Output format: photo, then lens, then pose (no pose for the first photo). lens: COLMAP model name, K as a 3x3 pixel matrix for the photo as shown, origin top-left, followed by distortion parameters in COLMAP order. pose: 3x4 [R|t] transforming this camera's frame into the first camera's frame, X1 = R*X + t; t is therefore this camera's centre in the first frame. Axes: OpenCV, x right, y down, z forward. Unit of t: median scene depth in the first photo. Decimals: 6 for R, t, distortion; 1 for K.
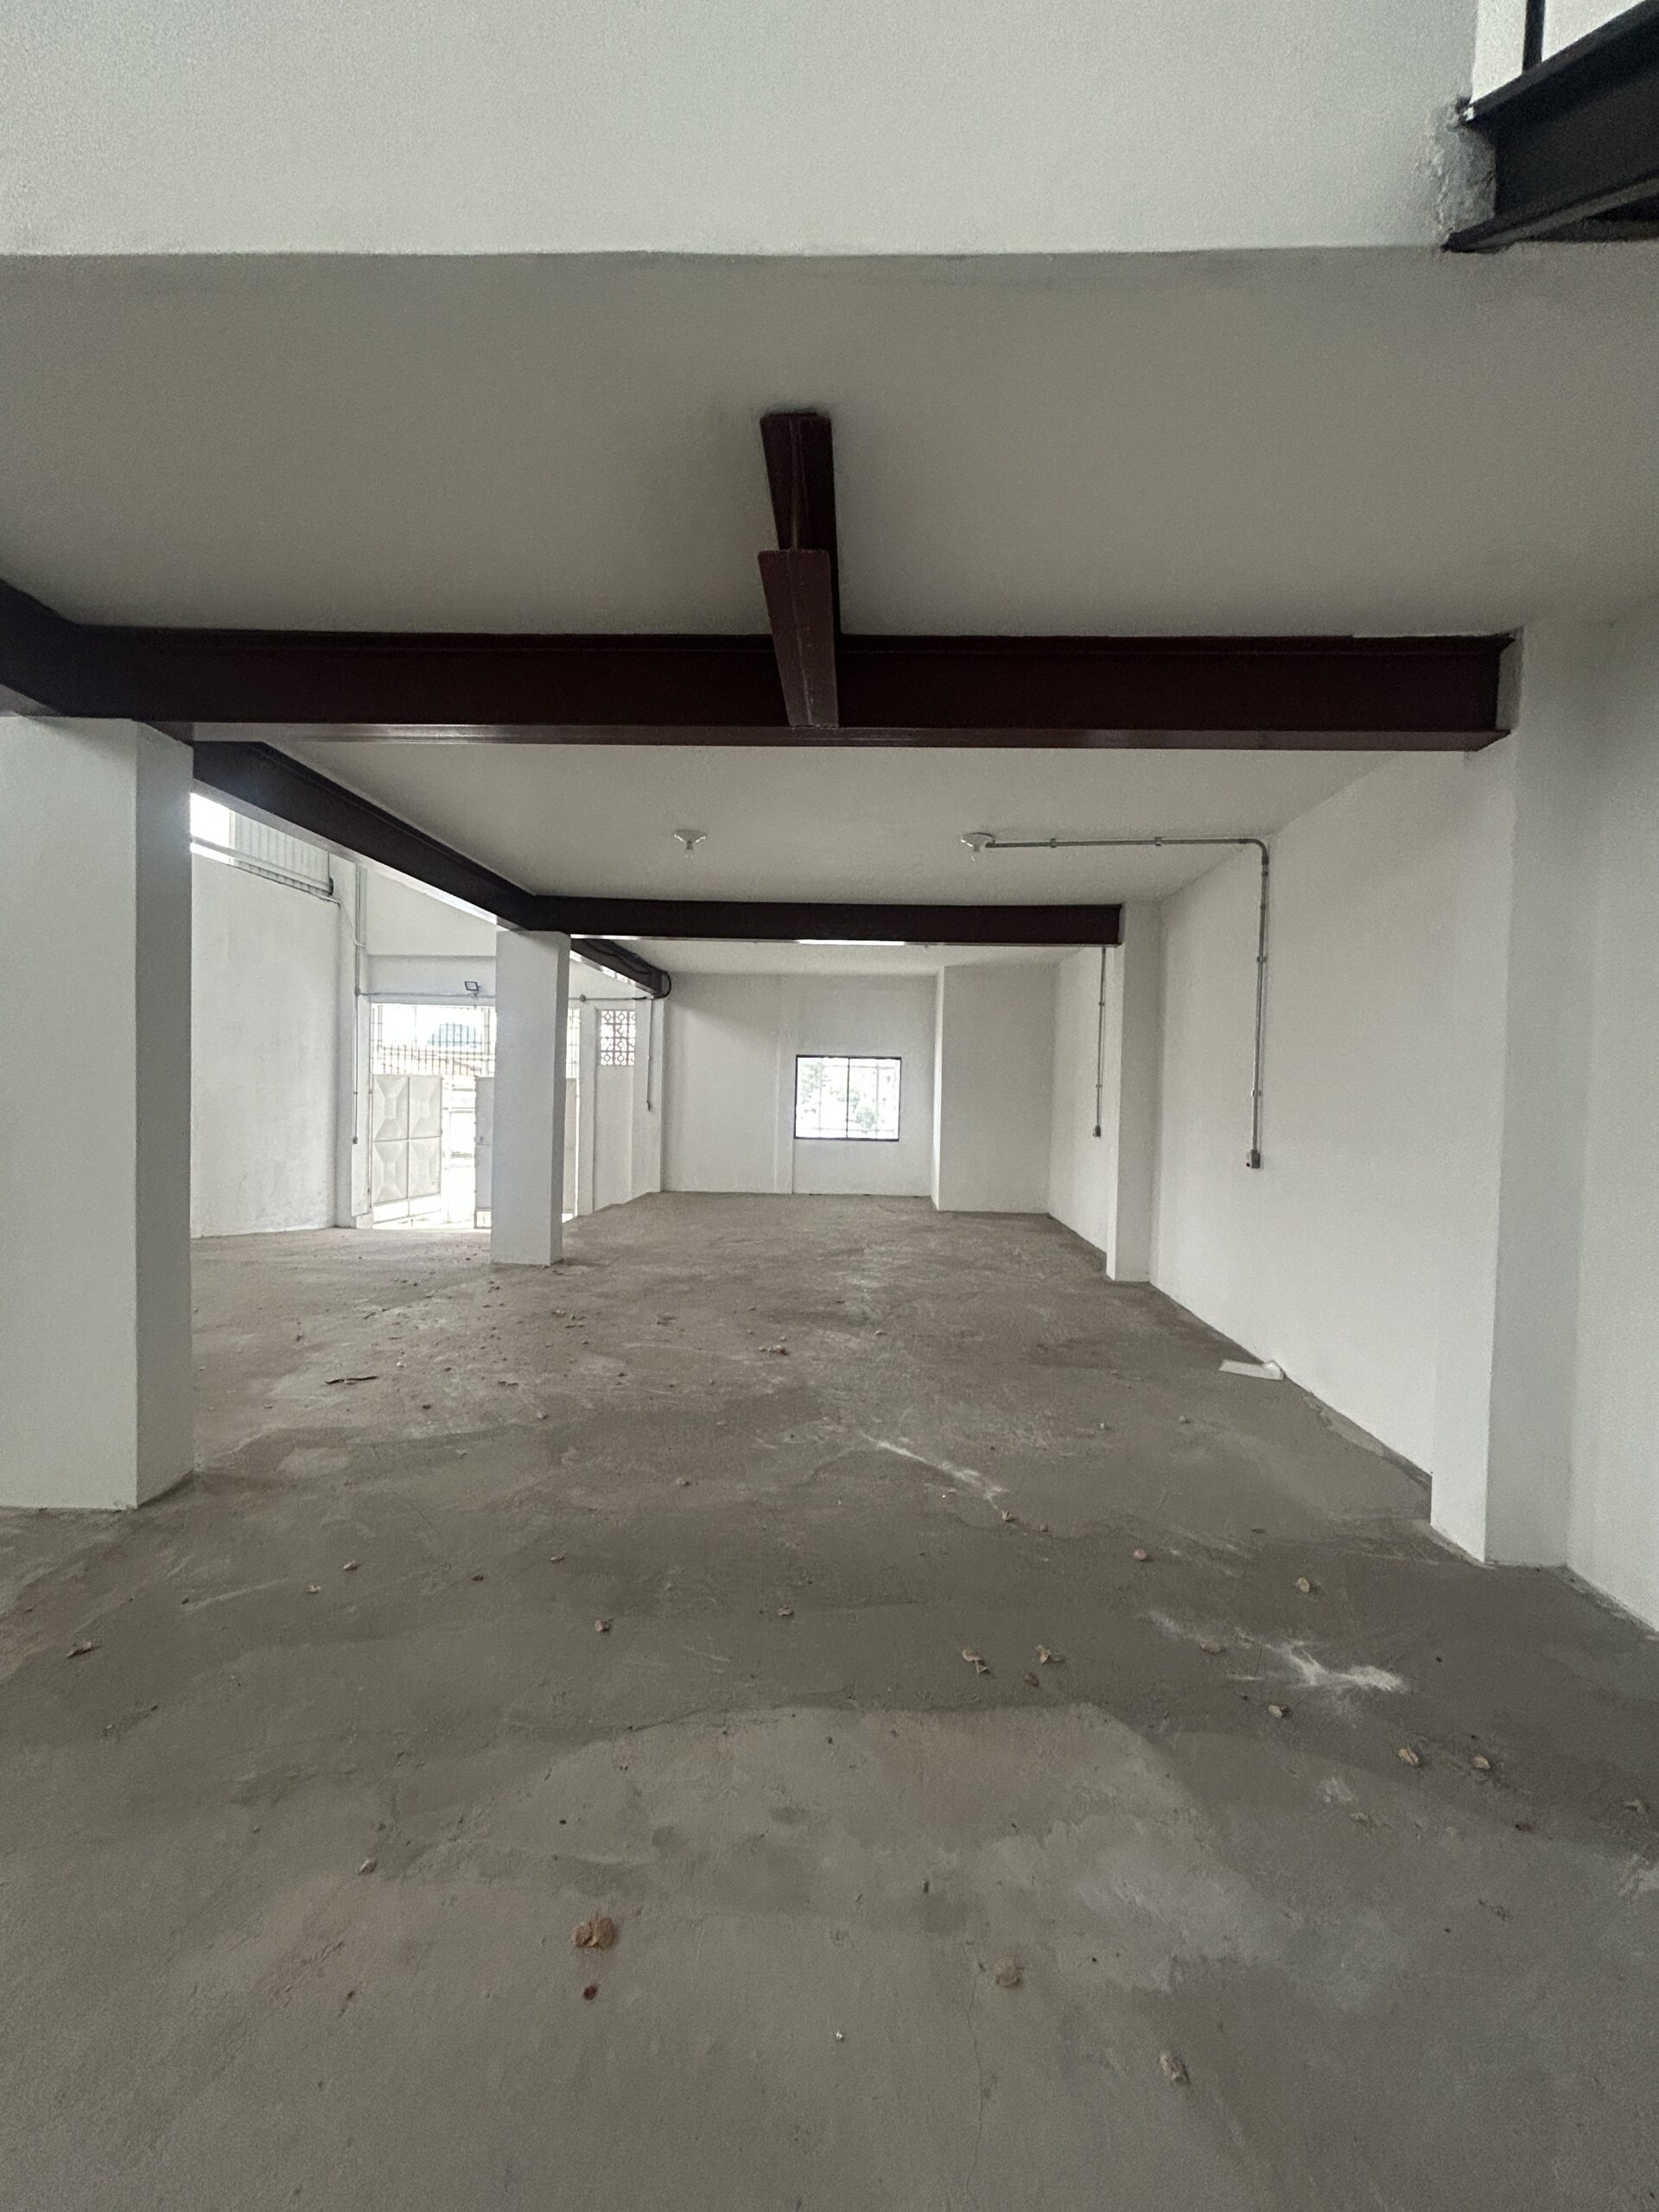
lens RADIAL K [[887.7, 0, 829.4], [0, 887.7, 1104.8], [0, 0, 1]] dist [-0.002379, 0.000080]
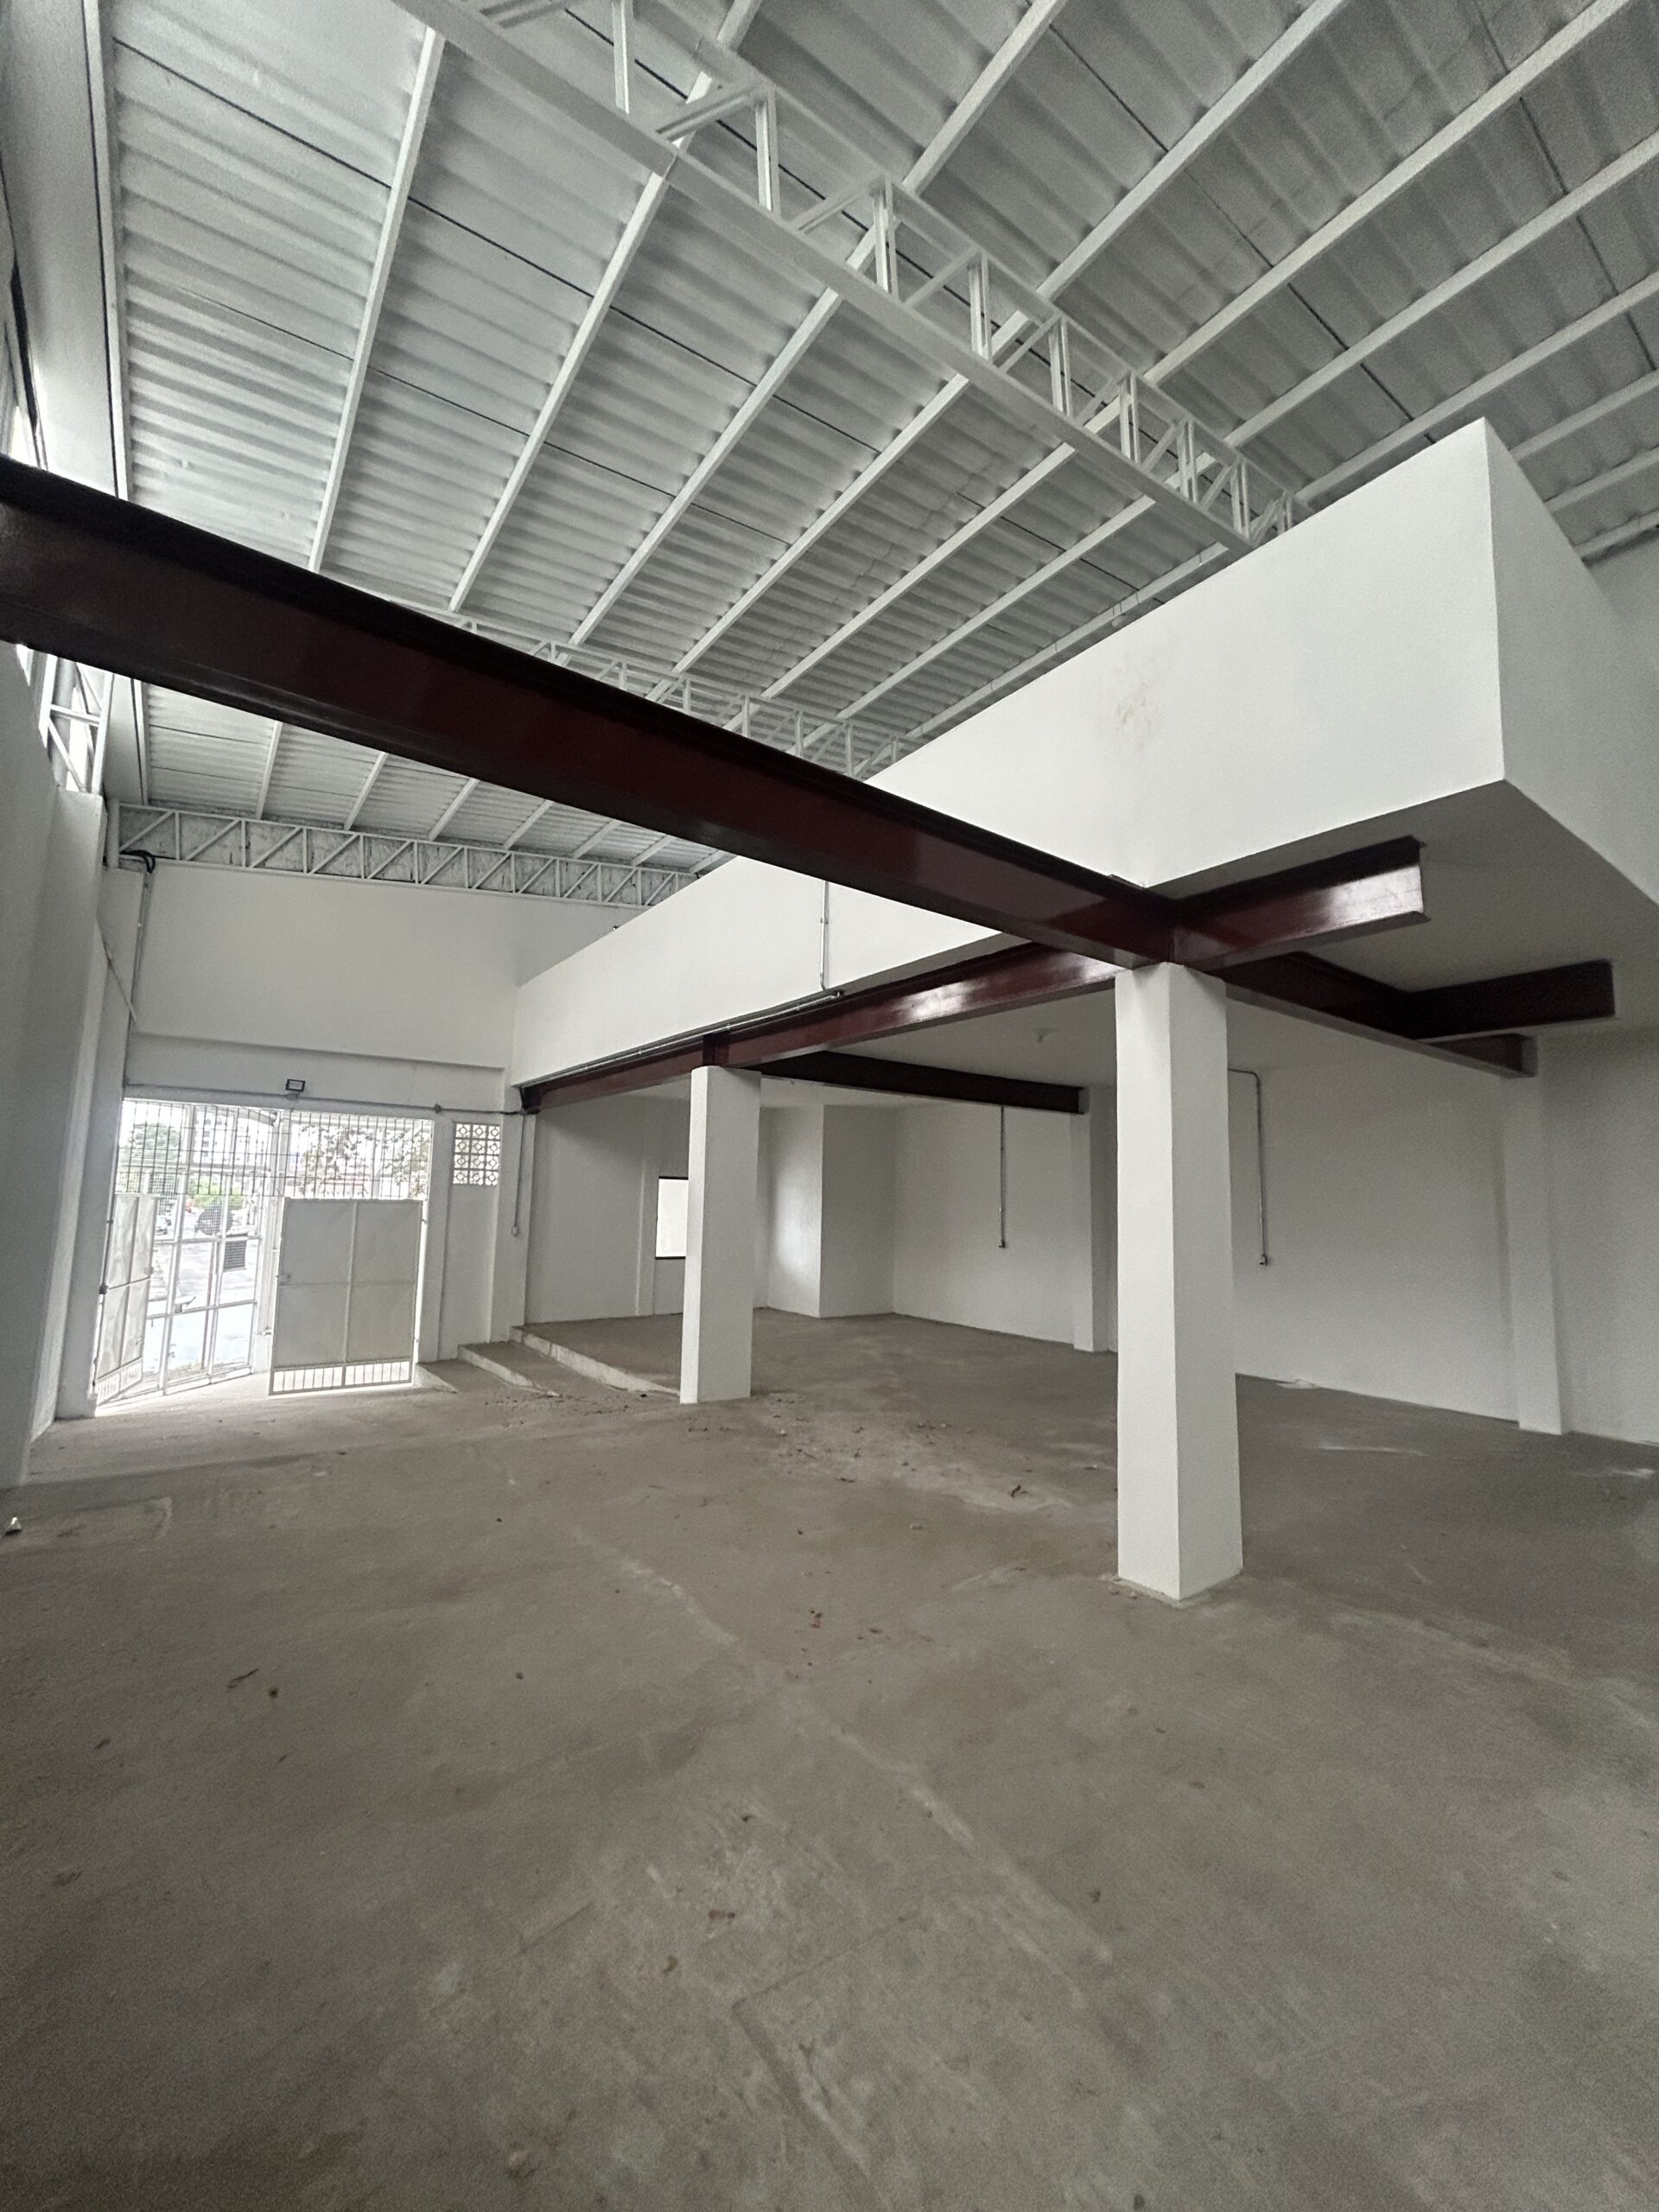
lens RADIAL K [[887.7, 0, 828.6], [0, 887.7, 1108.4], [0, 0, 1]] dist [-0.002379, 0.000080]
pose [[0.785040, 0.060721, 0.616462, -0.523017], [0.009101, 0.993946, -0.109492, -0.020438], [-0.619378, 0.091566, 0.779735, 0.074241]]
